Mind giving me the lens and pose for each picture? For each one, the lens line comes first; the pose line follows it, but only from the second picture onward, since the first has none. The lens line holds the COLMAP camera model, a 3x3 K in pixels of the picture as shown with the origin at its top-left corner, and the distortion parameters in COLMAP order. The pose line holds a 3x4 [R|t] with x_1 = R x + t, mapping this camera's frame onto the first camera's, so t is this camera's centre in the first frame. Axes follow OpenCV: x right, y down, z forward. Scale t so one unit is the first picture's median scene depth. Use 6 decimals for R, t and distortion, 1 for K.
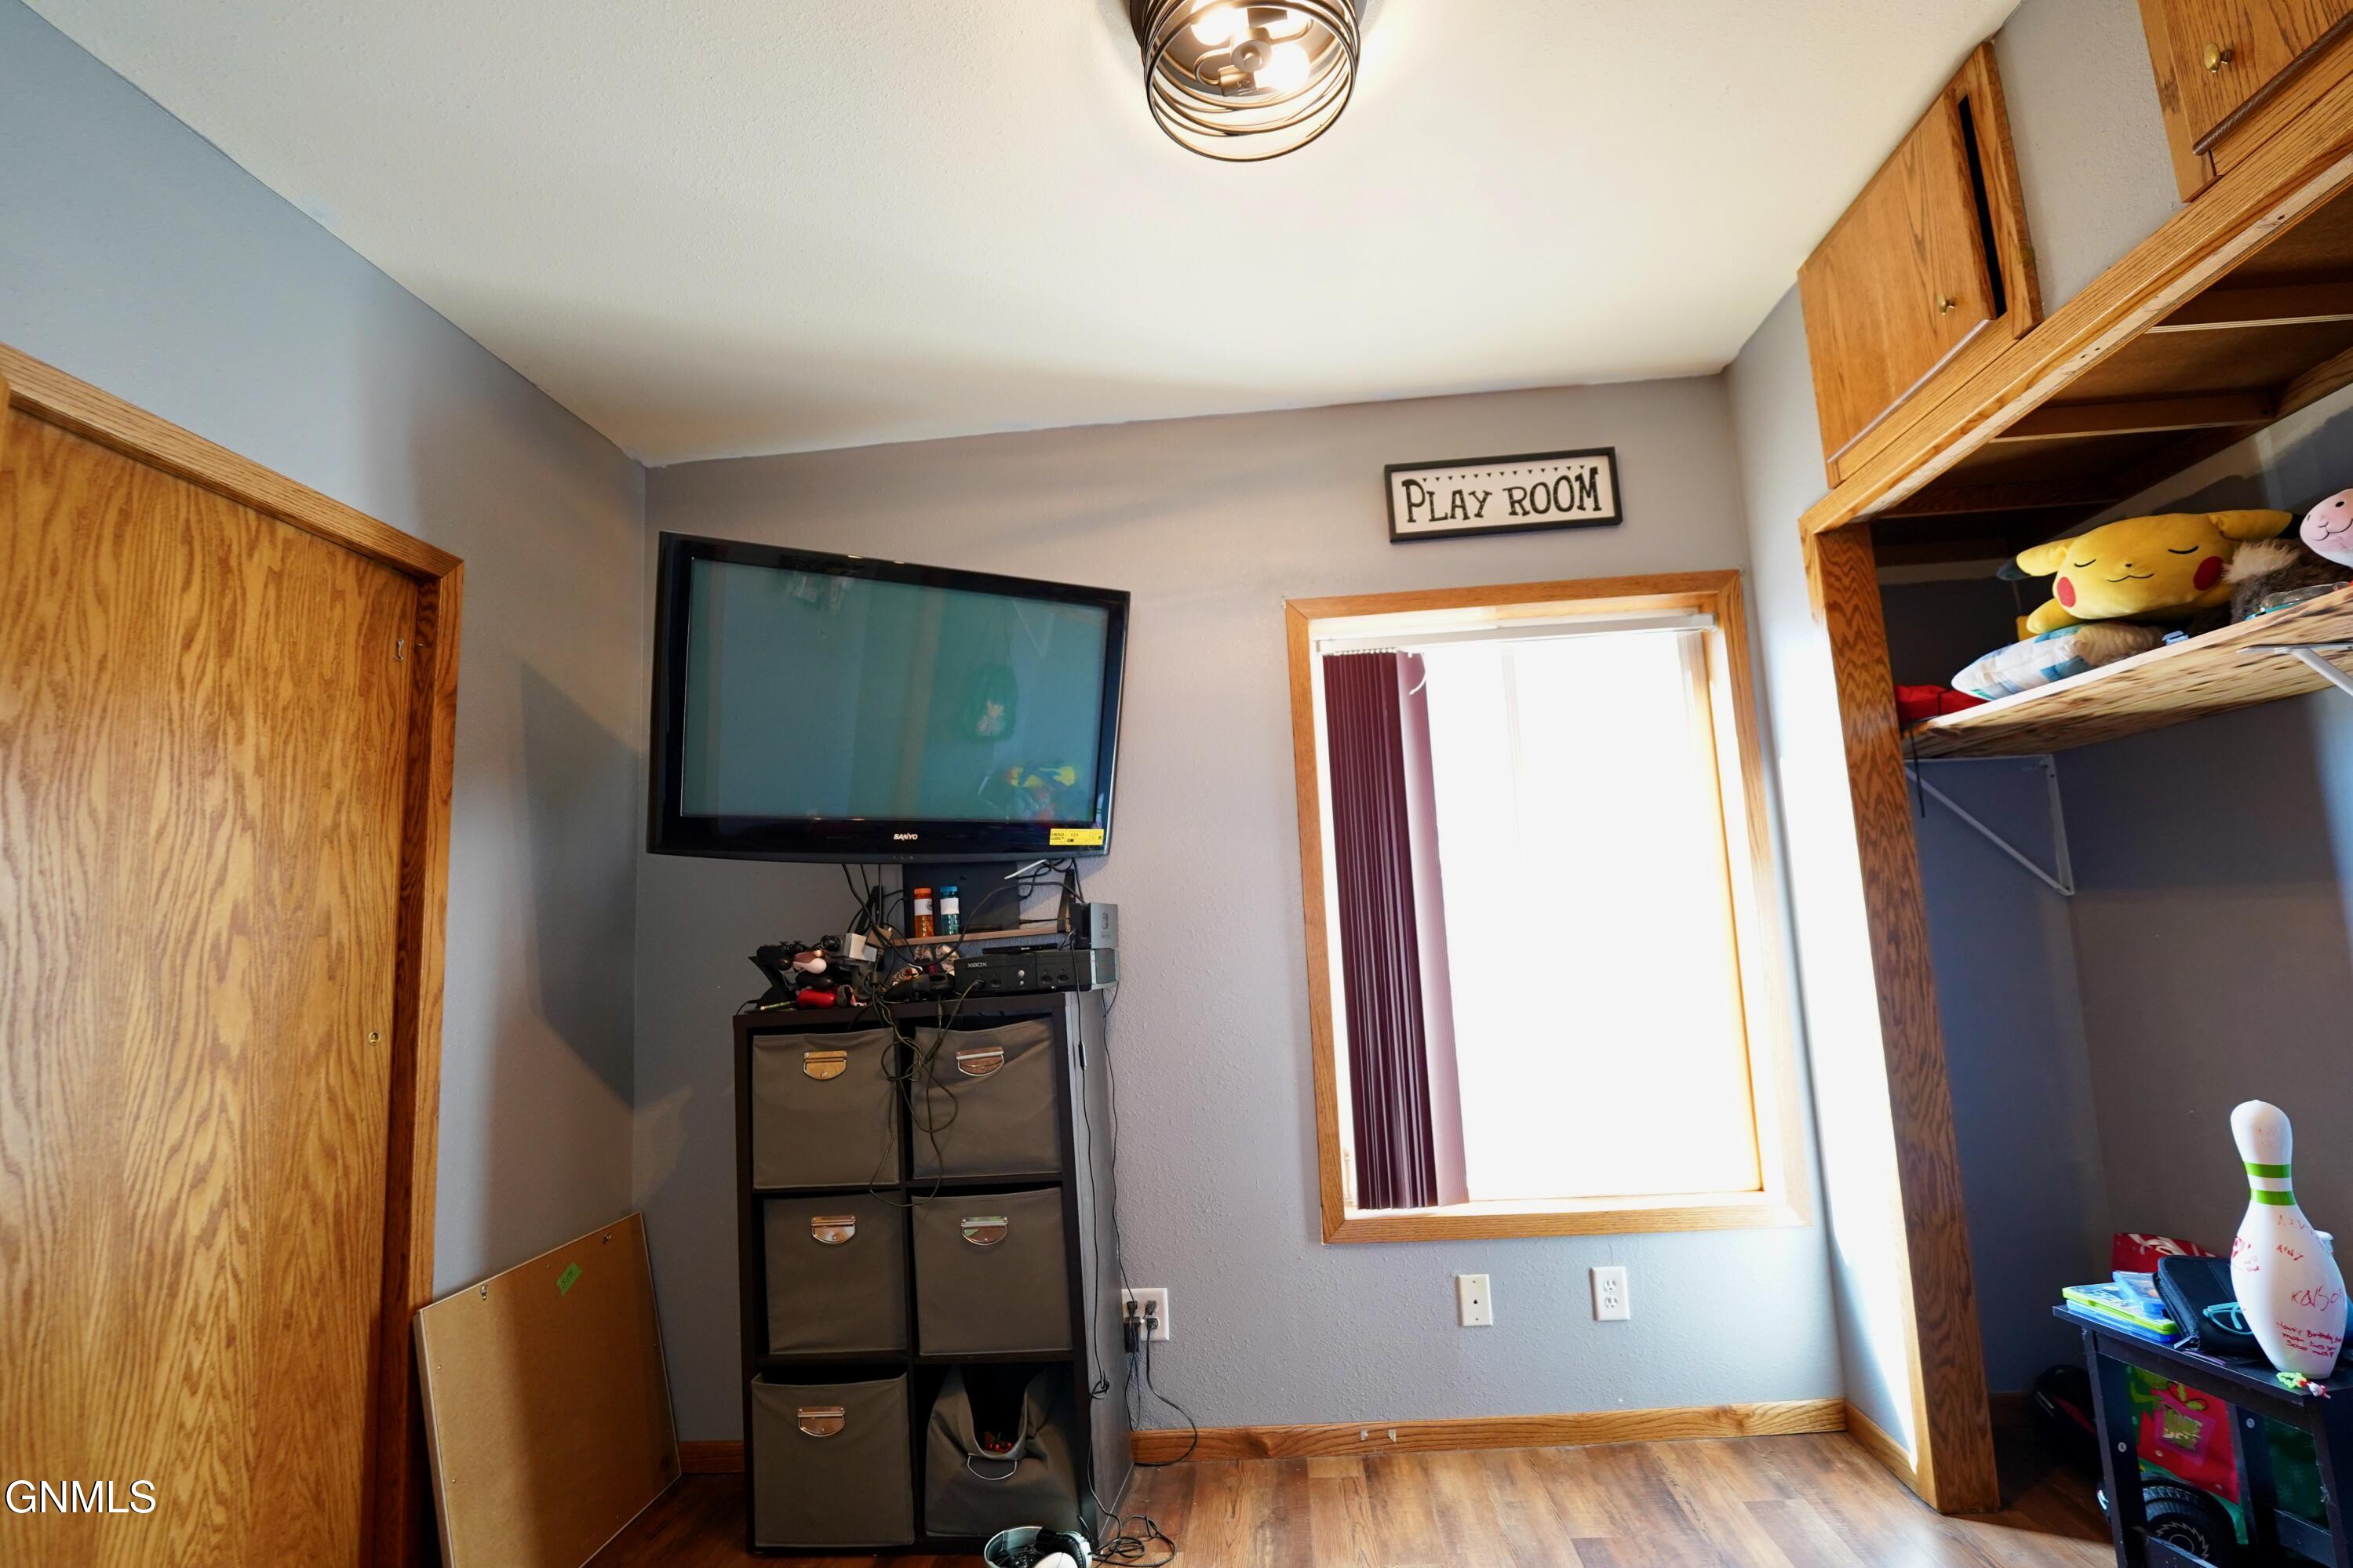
lens RADIAL K [[958.0, 0, 1185.0], [0, 958.0, 786.9], [0, 0, 1]] dist [-0.023573, 0.001071]
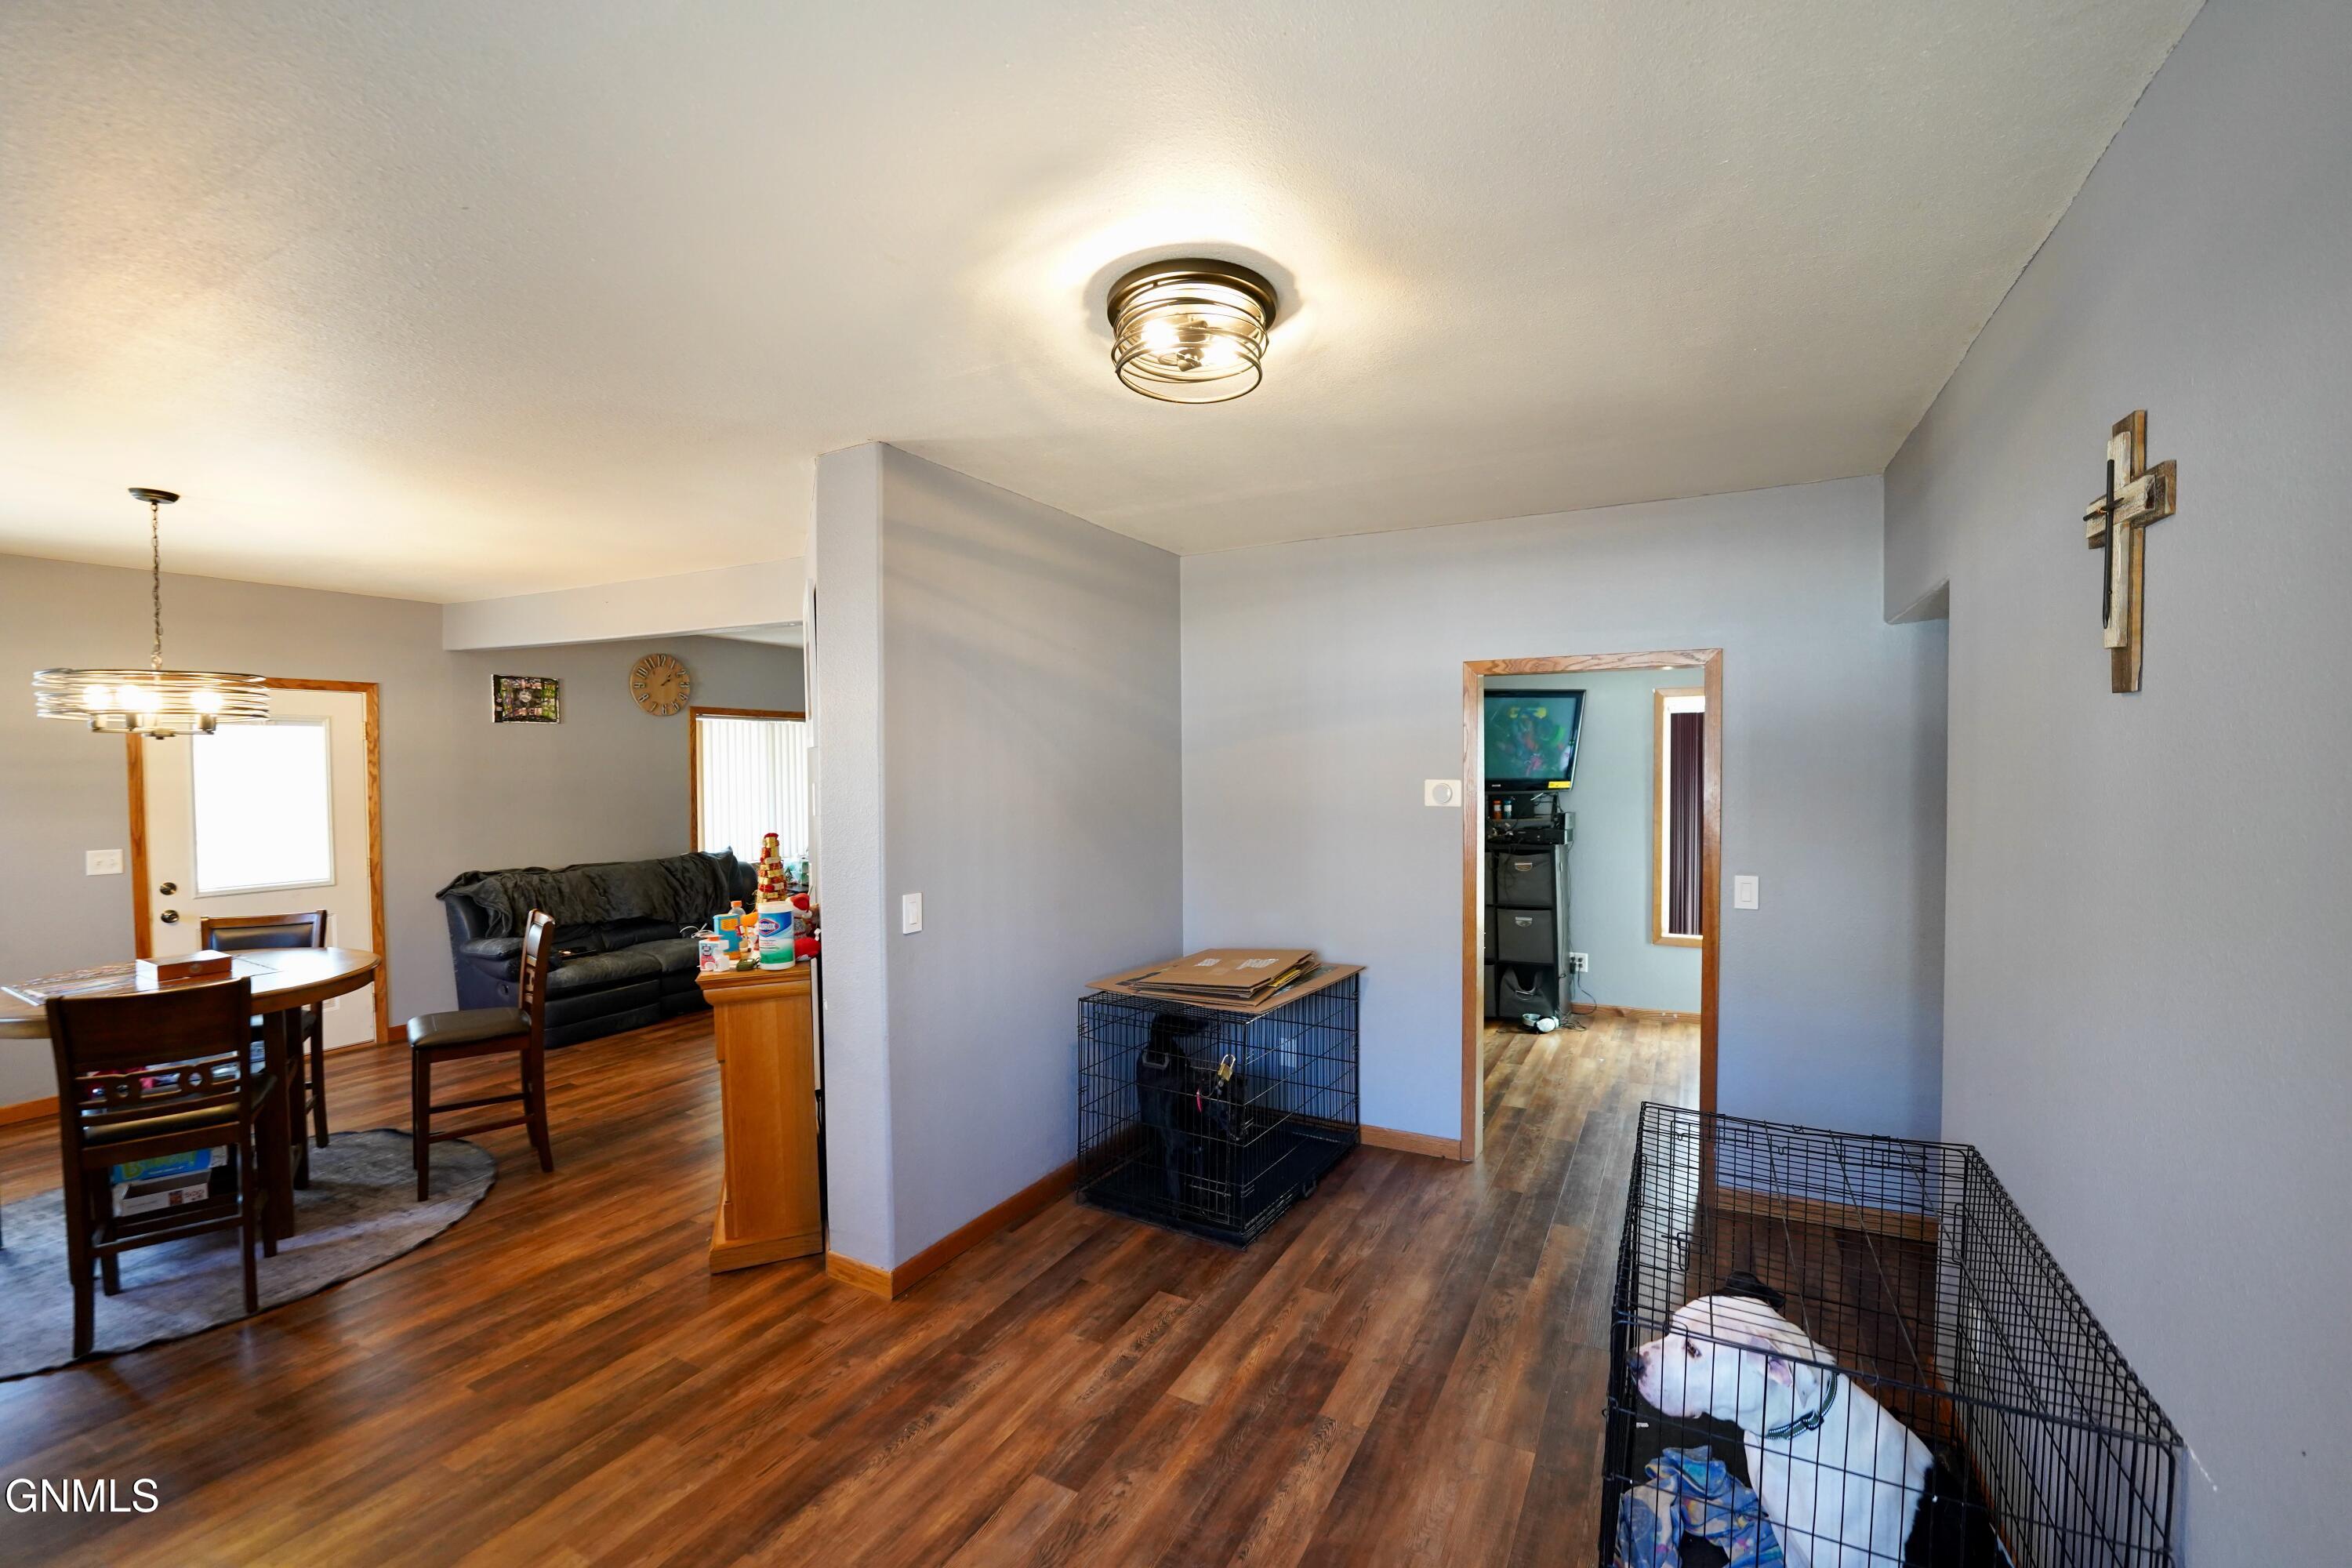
lens RADIAL K [[957.7, 0, 1199.1], [0, 957.7, 777.1], [0, 0, 1]] dist [-0.023573, 0.001071]
pose [[0.921938, 0.051645, -0.383880, -0.022995], [0.025619, 0.980771, 0.193475, -0.516235], [0.386490, -0.188207, 0.902886, -1.782023]]
